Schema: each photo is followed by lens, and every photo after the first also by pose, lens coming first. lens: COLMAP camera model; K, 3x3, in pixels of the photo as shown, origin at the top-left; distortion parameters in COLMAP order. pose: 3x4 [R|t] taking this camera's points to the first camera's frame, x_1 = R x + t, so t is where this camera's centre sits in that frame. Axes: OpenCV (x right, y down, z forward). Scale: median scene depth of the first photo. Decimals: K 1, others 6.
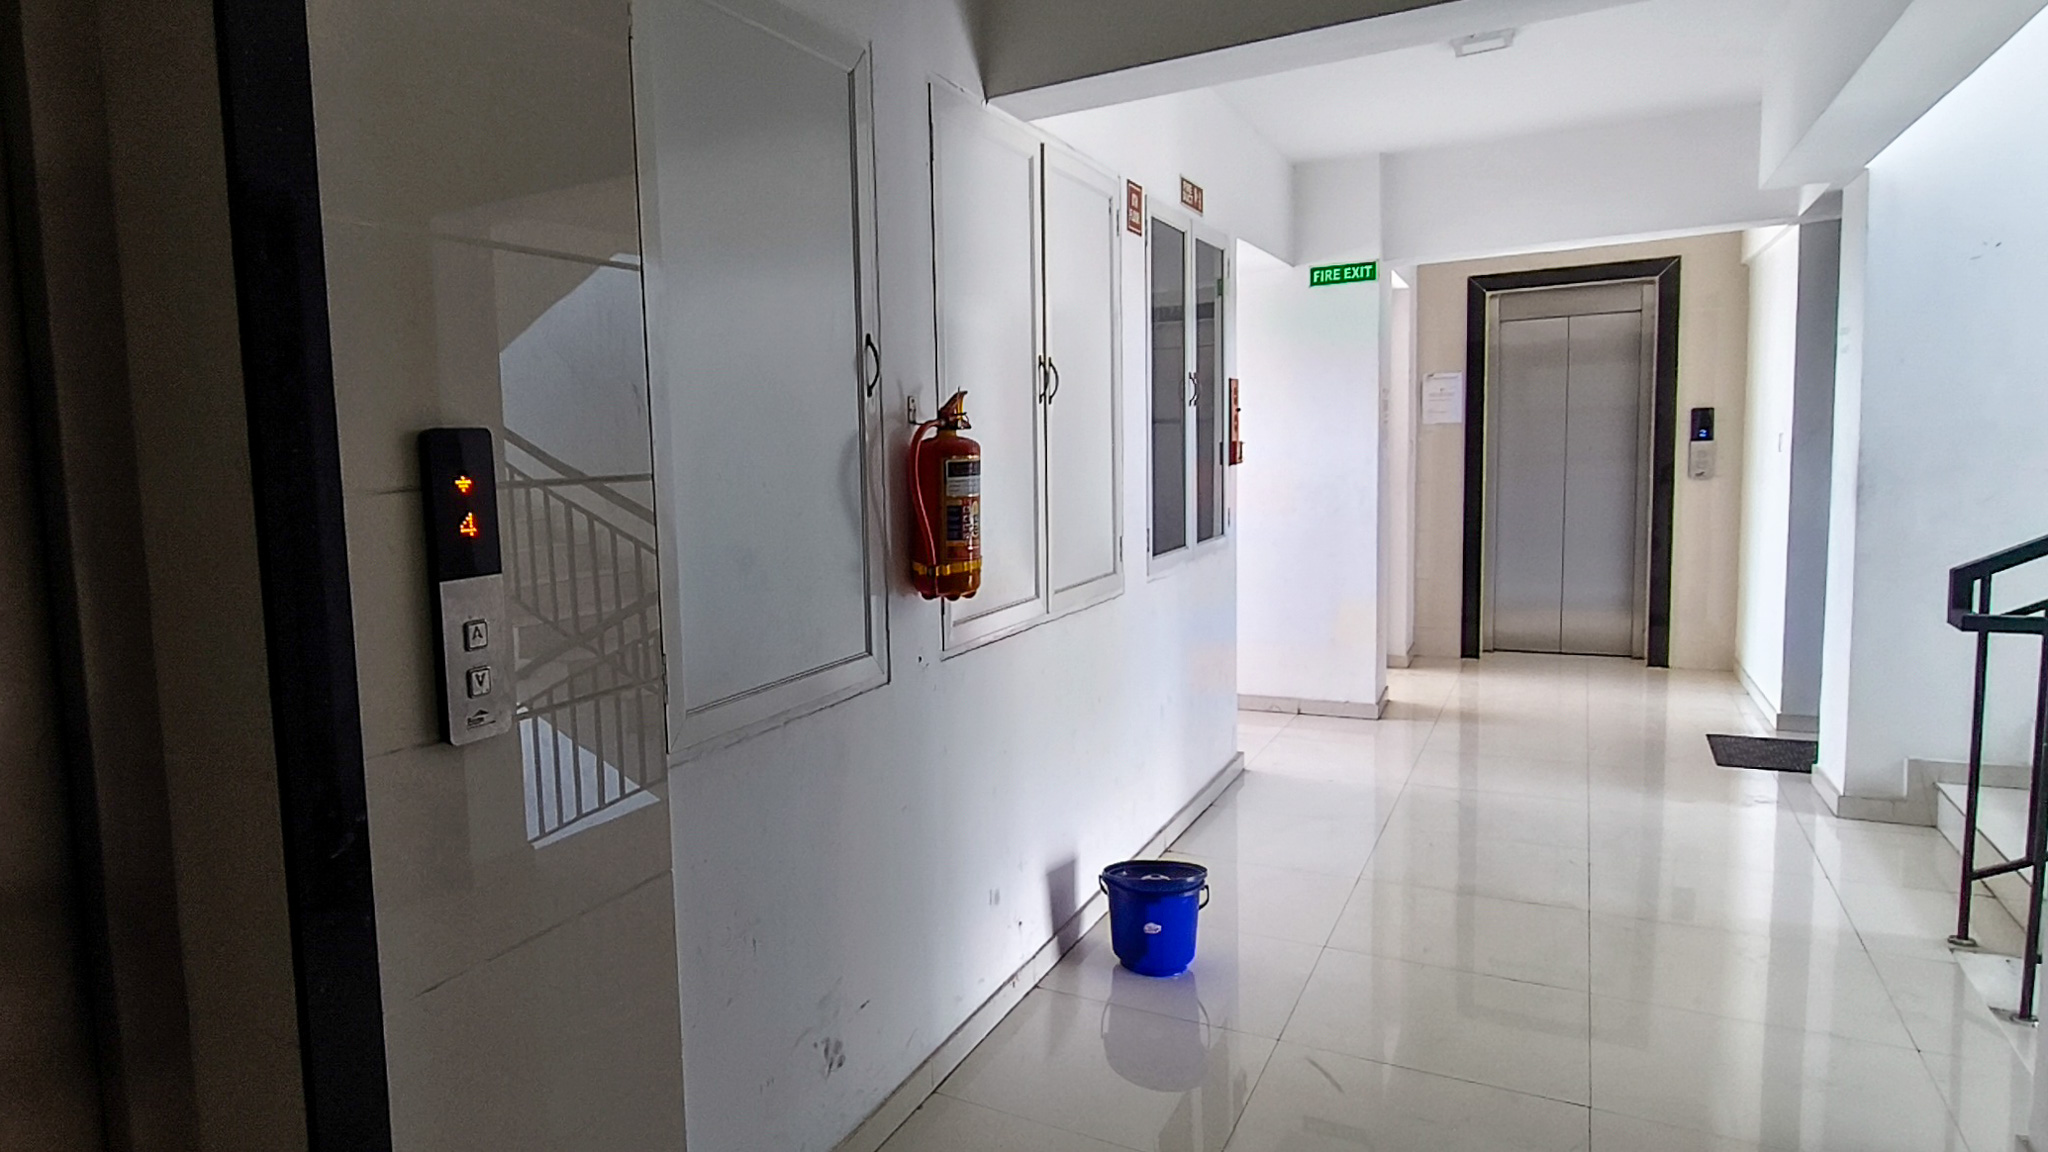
lens RADIAL K [[1227.8, 0, 806.6], [0, 1227.8, 575.6], [0, 0, 1]] dist [0.022925, -0.027423]
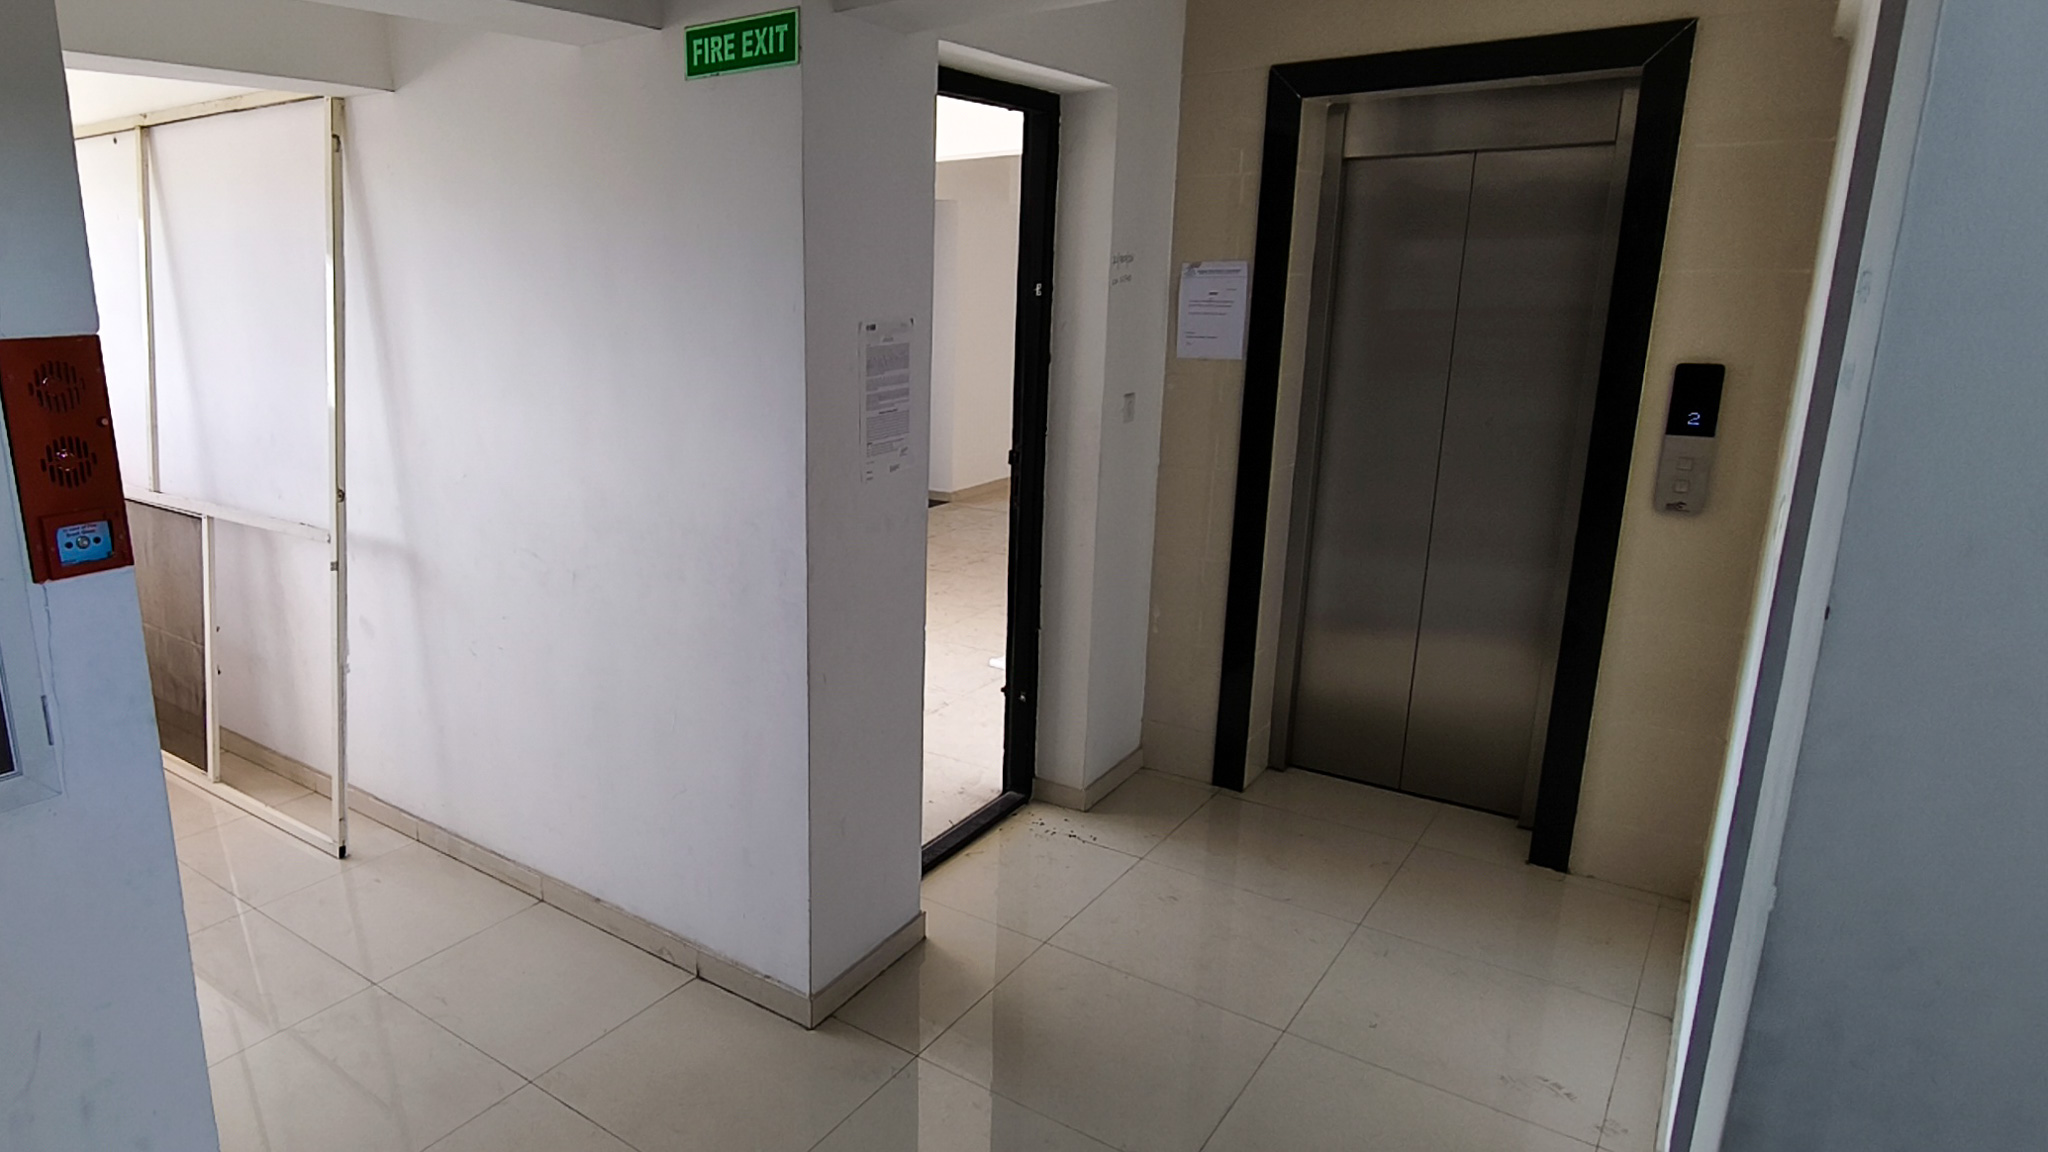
lens RADIAL K [[1227.8, 0, 806.6], [0, 1227.8, 575.6], [0, 0, 1]] dist [0.022925, -0.027423]
pose [[0.992308, 0.057216, -0.109776, 0.445079], [-0.040569, 0.988111, 0.148292, -0.112147], [0.116955, -0.142698, 0.982832, 0.488838]]
